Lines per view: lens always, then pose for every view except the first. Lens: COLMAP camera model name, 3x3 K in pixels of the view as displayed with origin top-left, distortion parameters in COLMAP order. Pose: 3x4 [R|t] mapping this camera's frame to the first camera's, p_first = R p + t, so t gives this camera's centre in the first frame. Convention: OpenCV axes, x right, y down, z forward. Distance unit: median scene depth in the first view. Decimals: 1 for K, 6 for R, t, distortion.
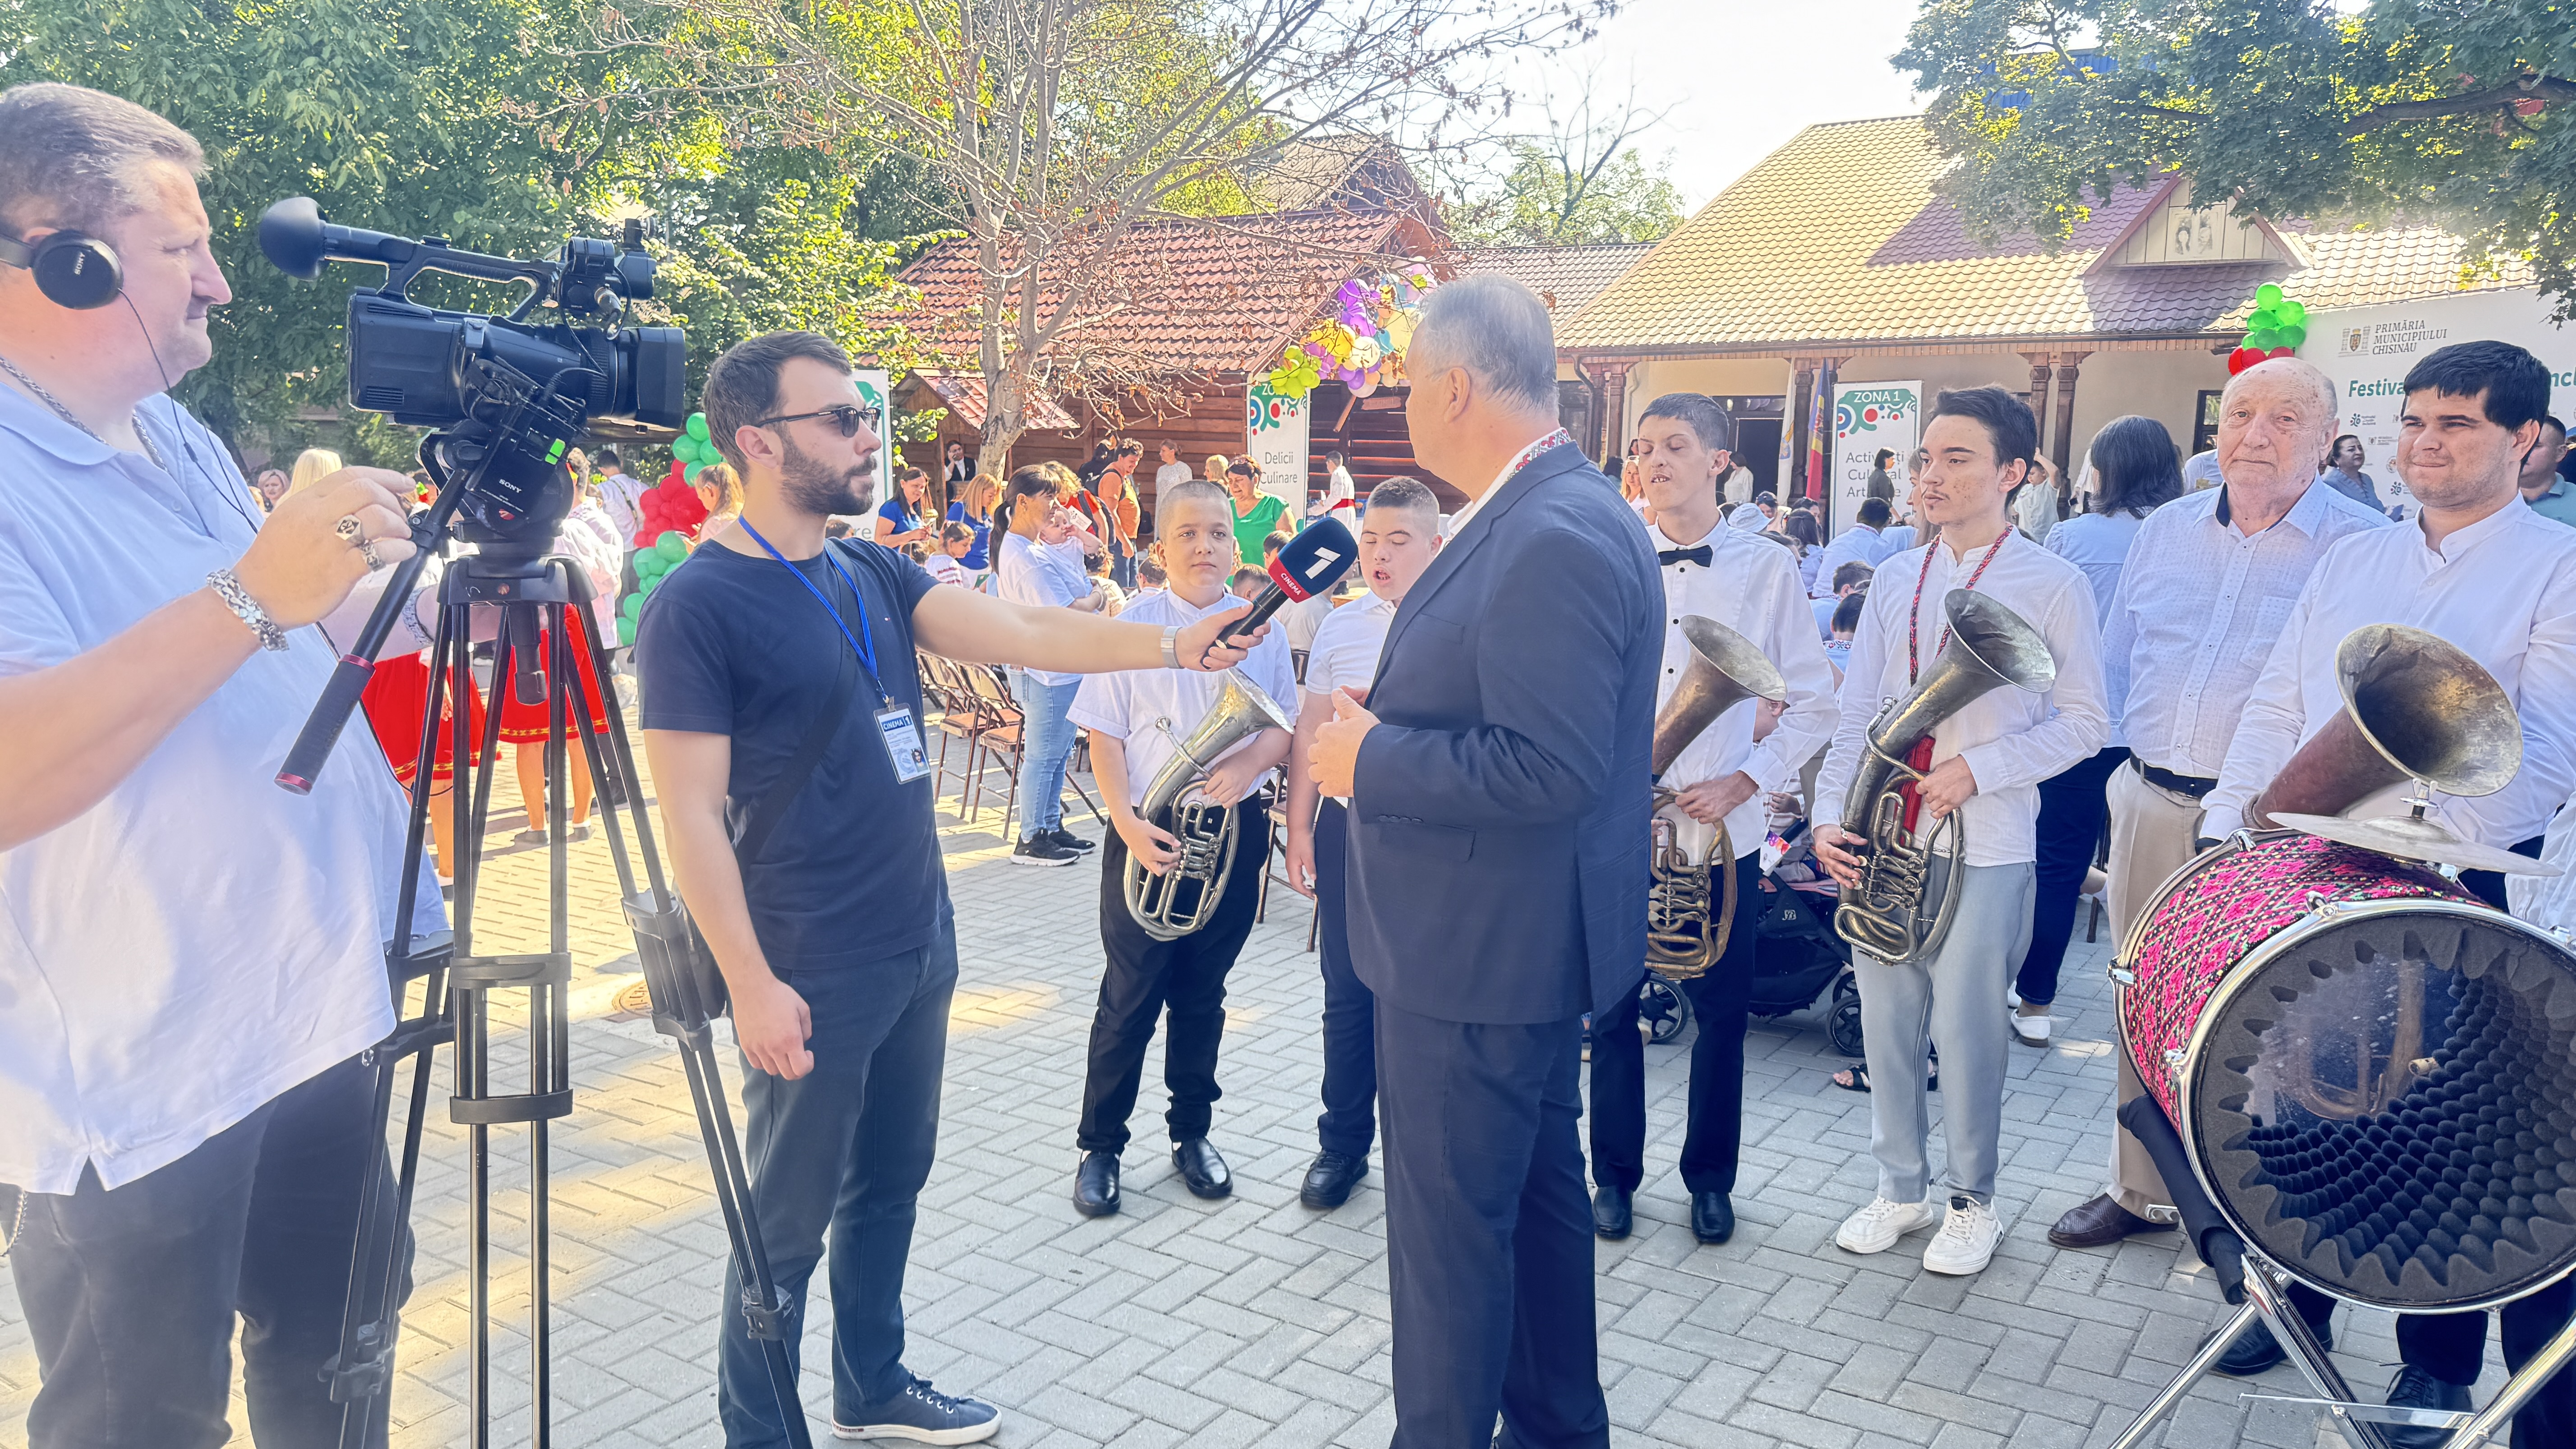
lens RADIAL K [[1785.4, 0, 1333.0], [0, 1785.4, 741.9], [0, 0, 1]] dist [0.116071, -0.184441]
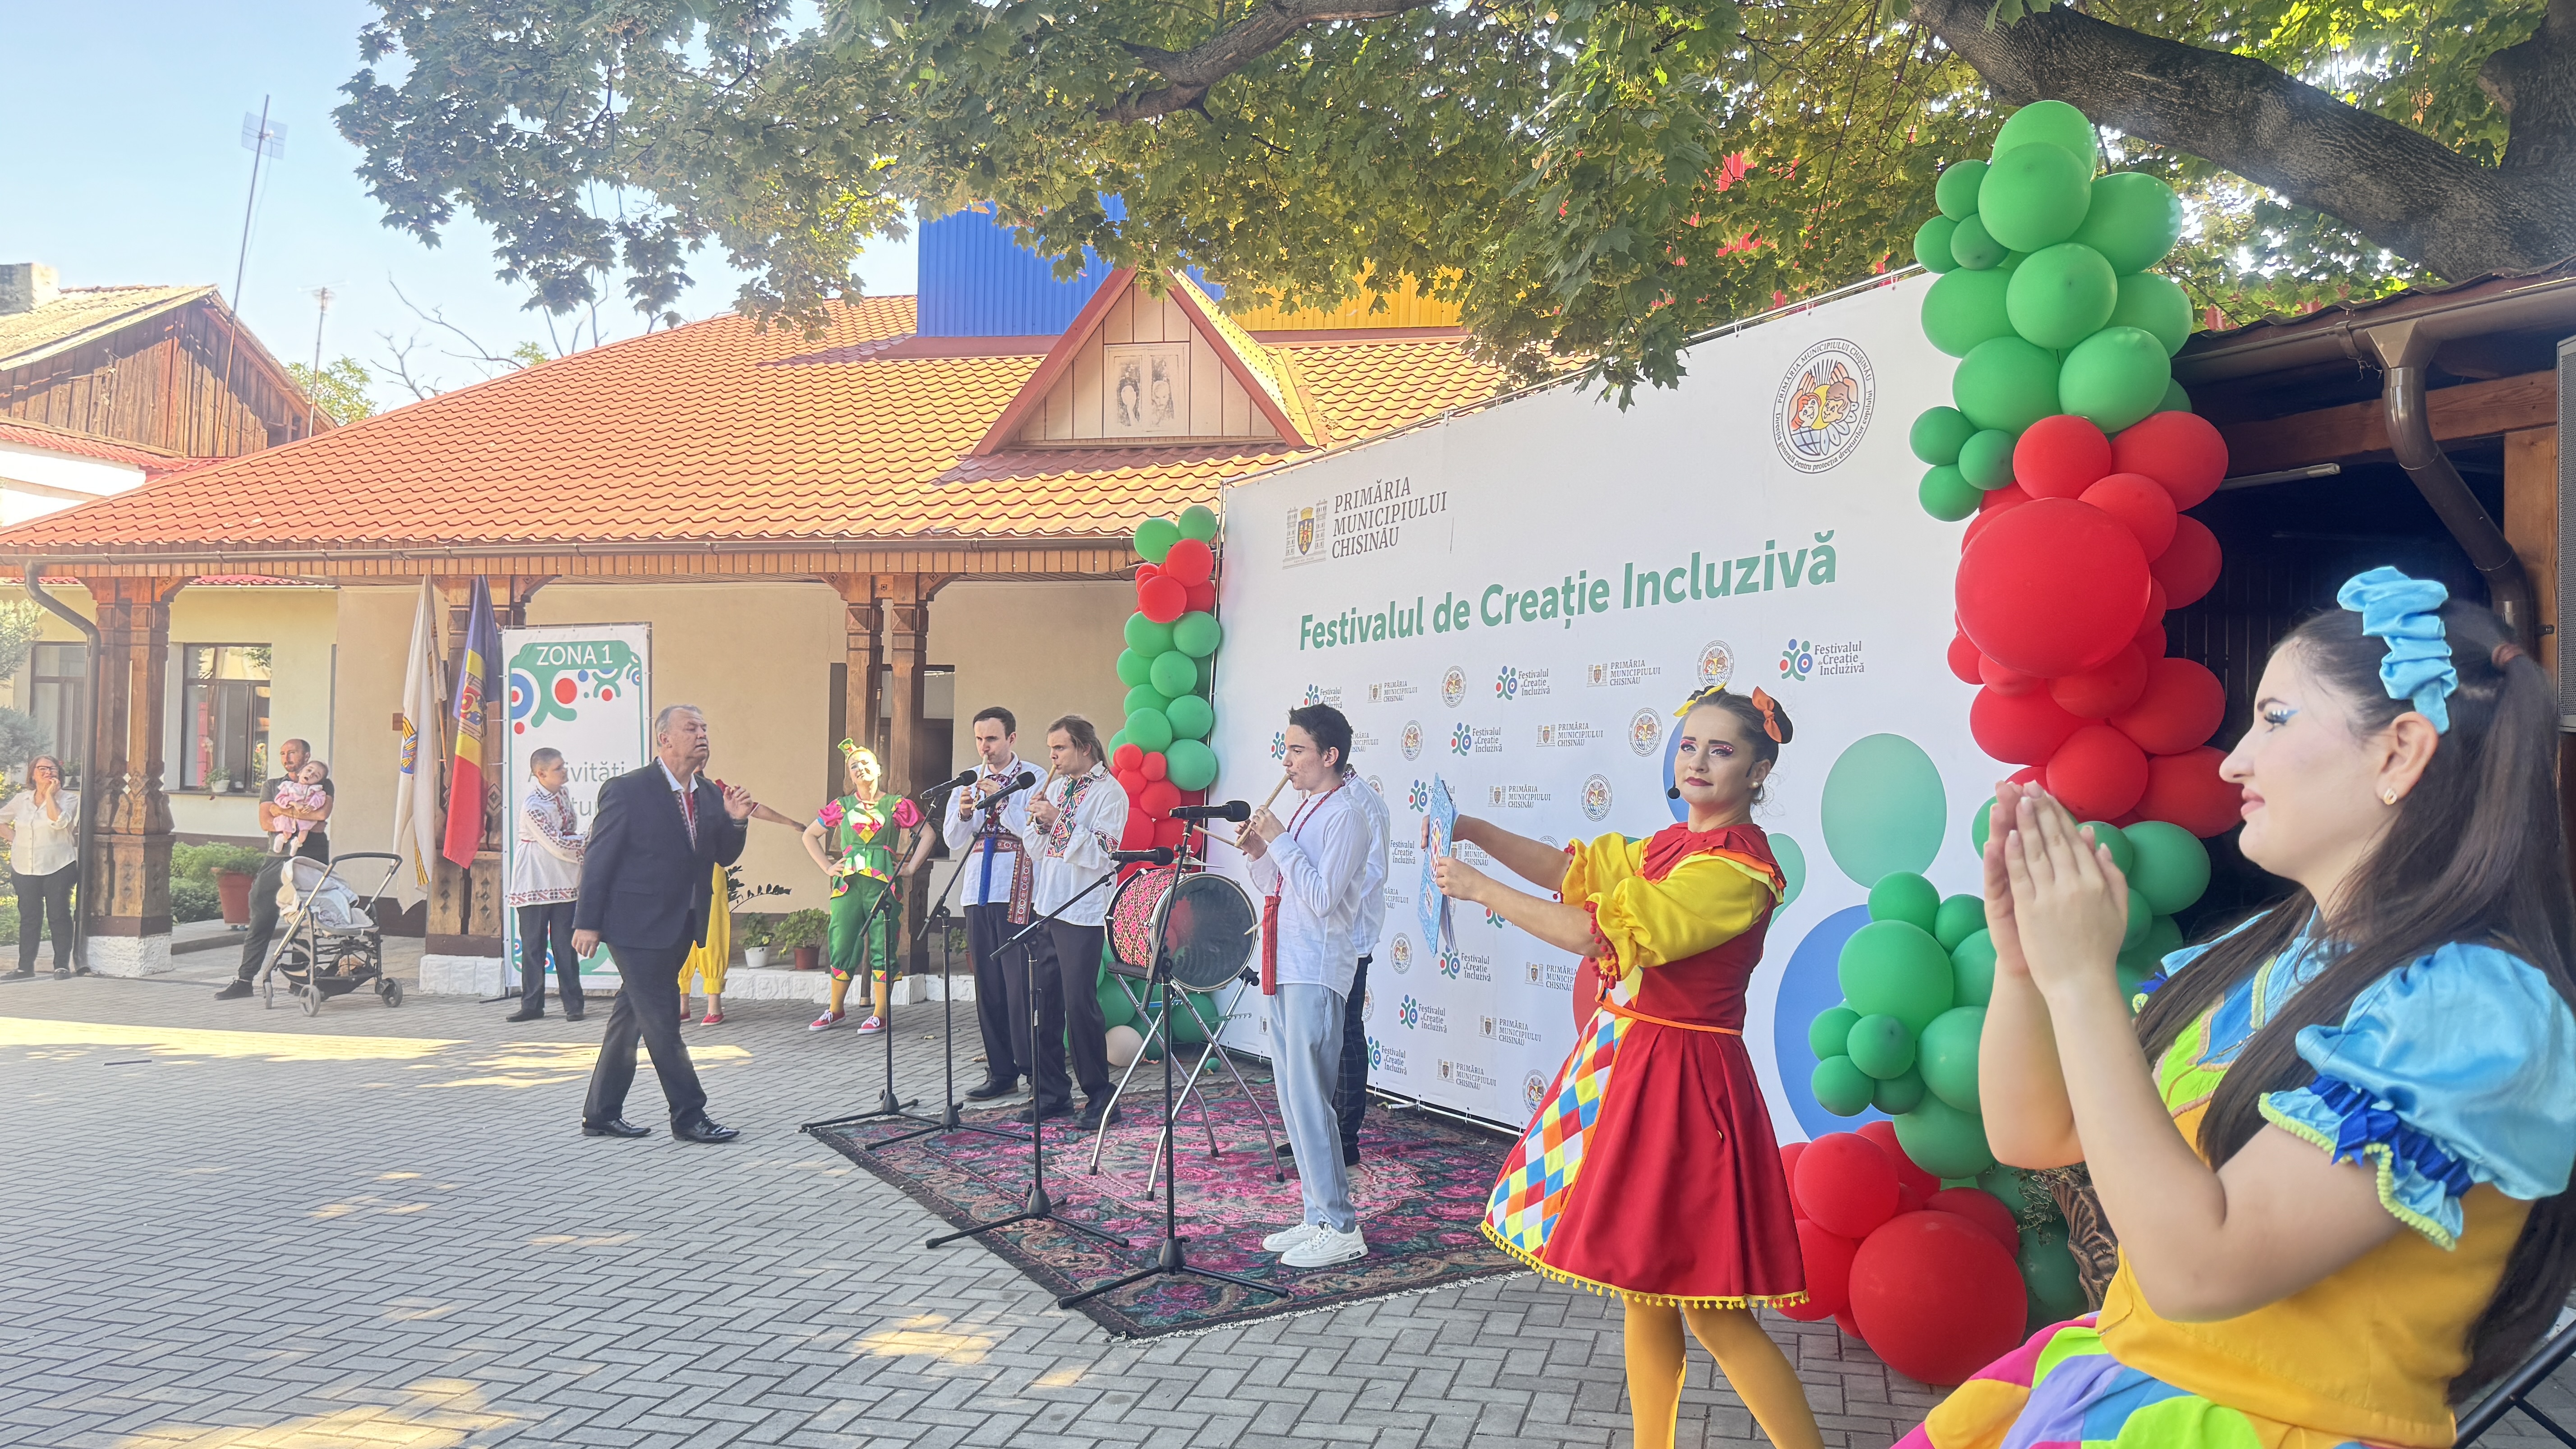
lens RADIAL K [[1785.4, 0, 1333.0], [0, 1785.4, 741.9], [0, 0, 1]] dist [0.116071, -0.184441]
pose [[0.942290, 0.008658, 0.334685, 0.346928], [0.049436, 0.985109, -0.164670, -0.076182], [-0.331127, 0.171713, 0.927831, 0.483219]]
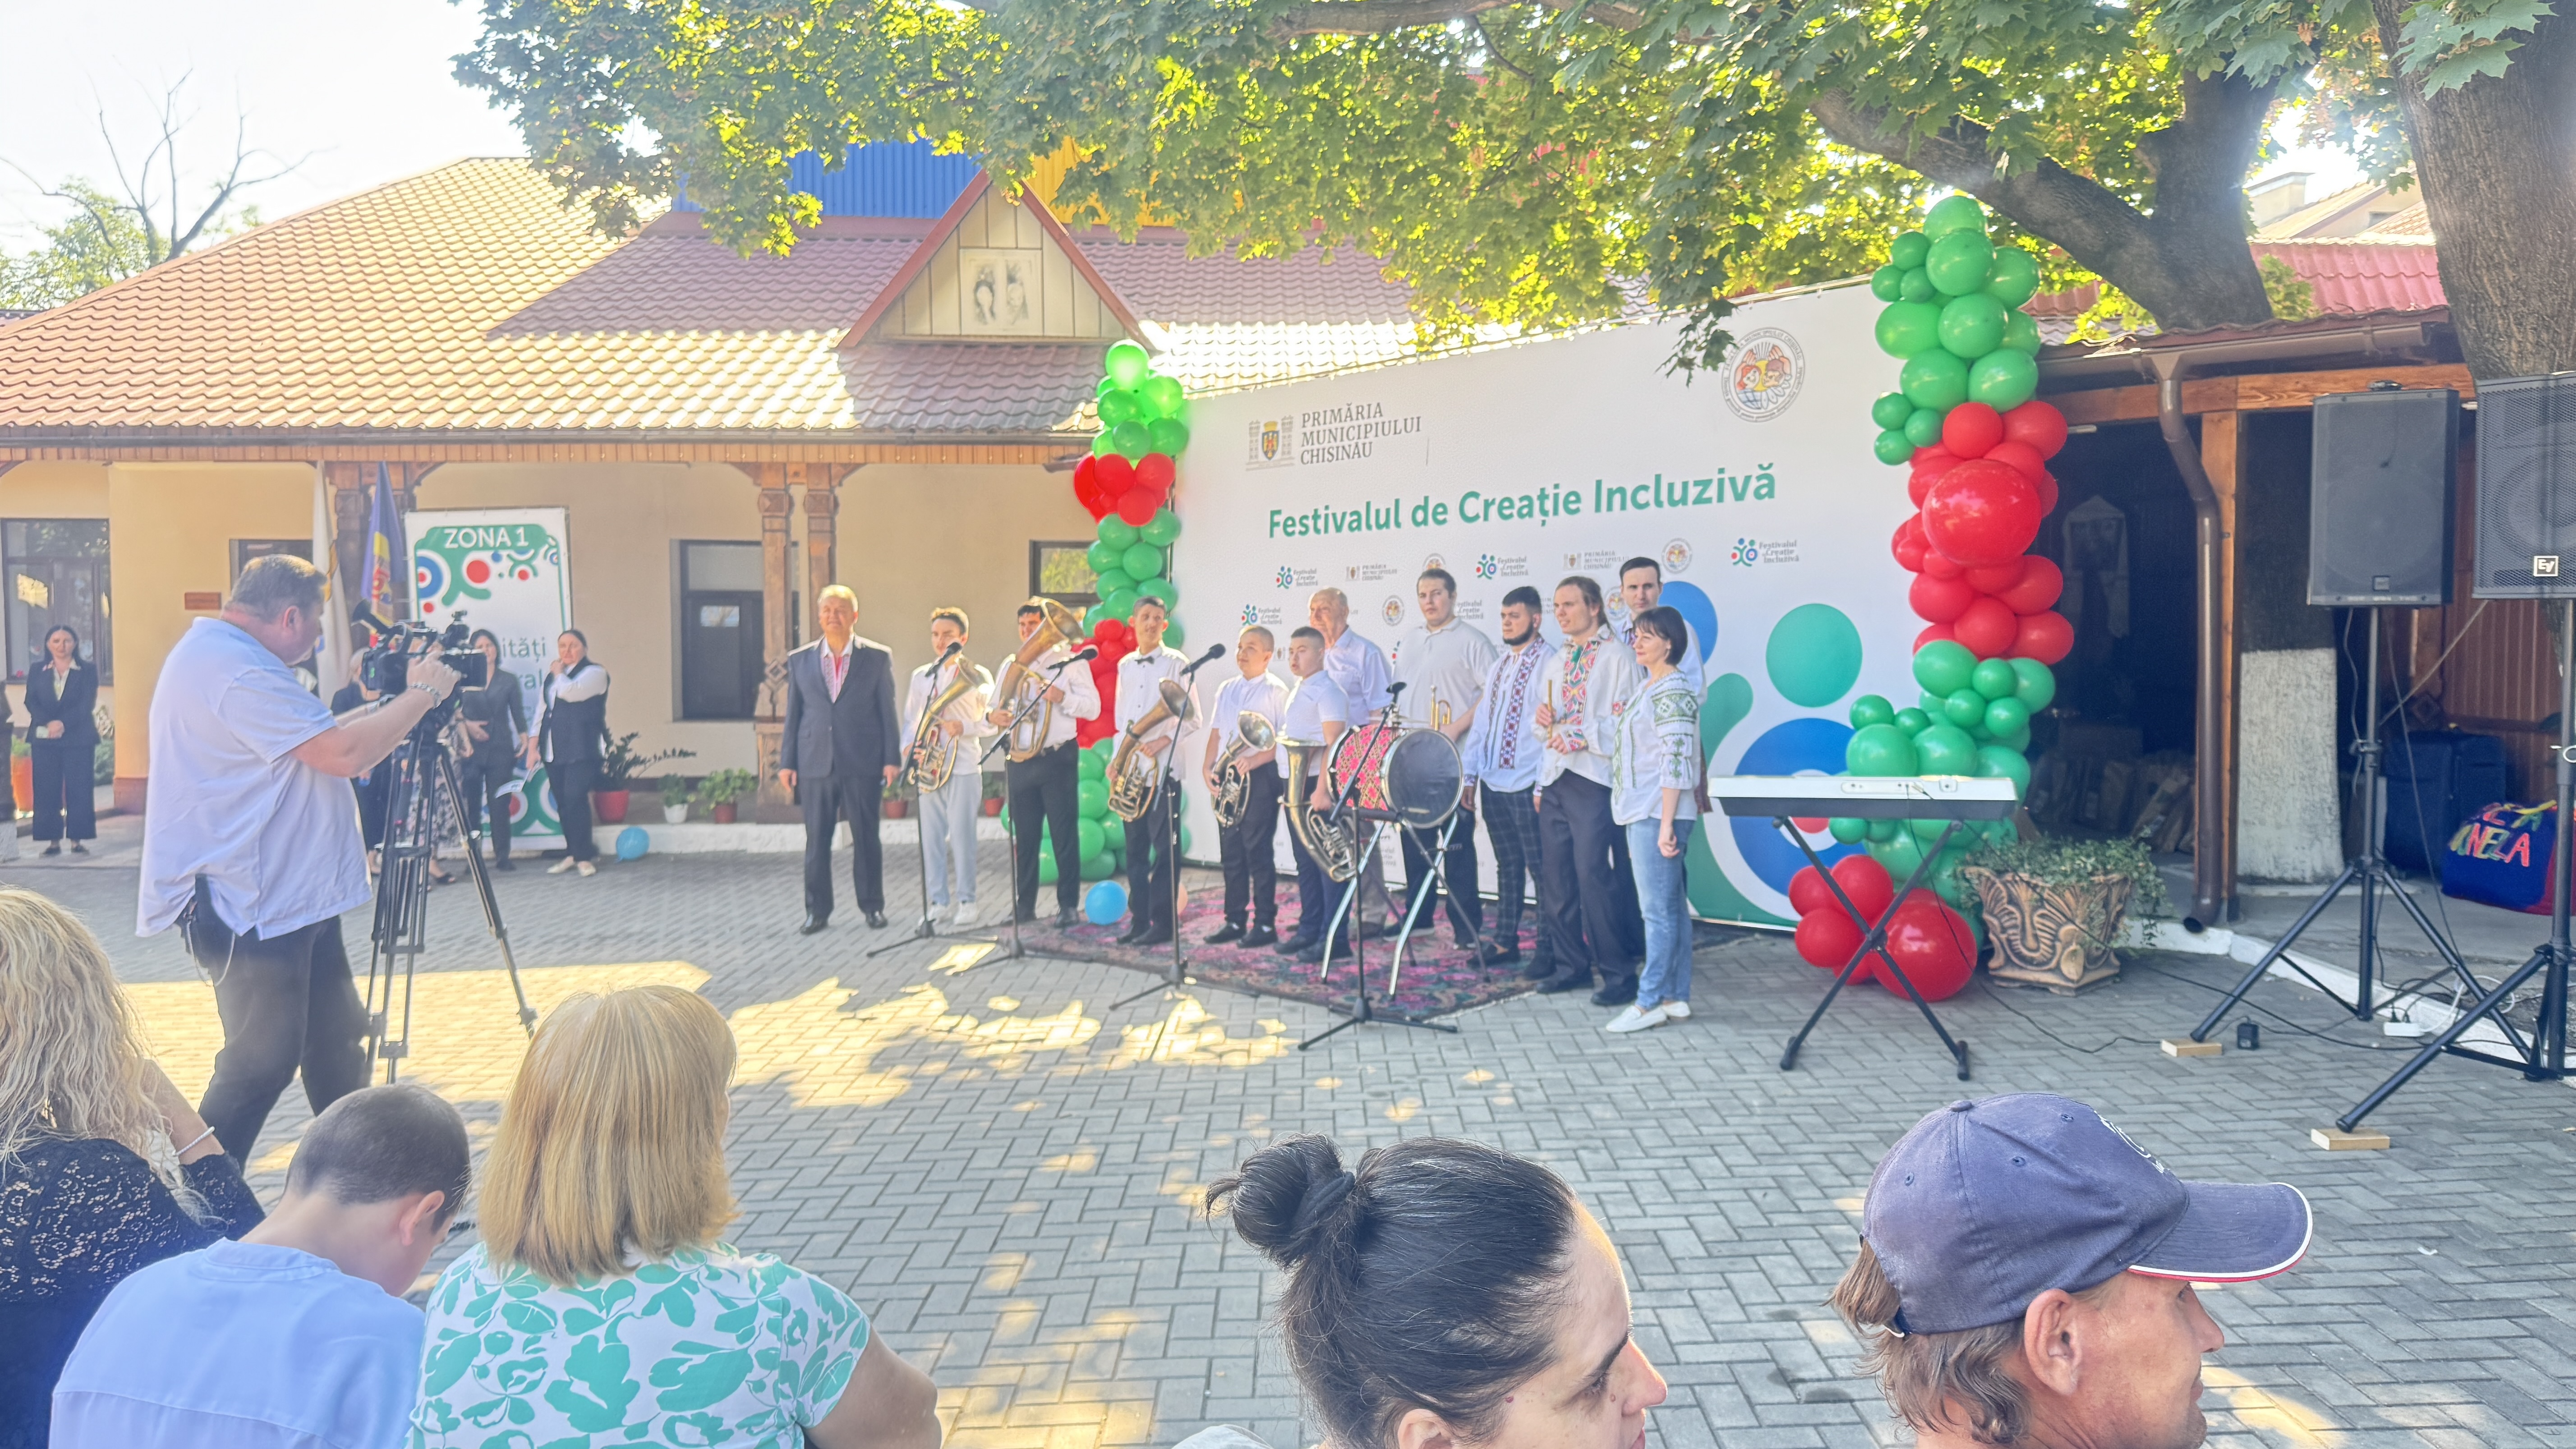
lens RADIAL K [[1785.4, 0, 1333.0], [0, 1785.4, 741.9], [0, 0, 1]] dist [0.116071, -0.184441]
pose [[0.825323, -0.052514, 0.562213, 0.211555], [0.106048, 0.992364, -0.062985, -0.073429], [-0.554613, 0.111605, 0.824590, 0.442002]]
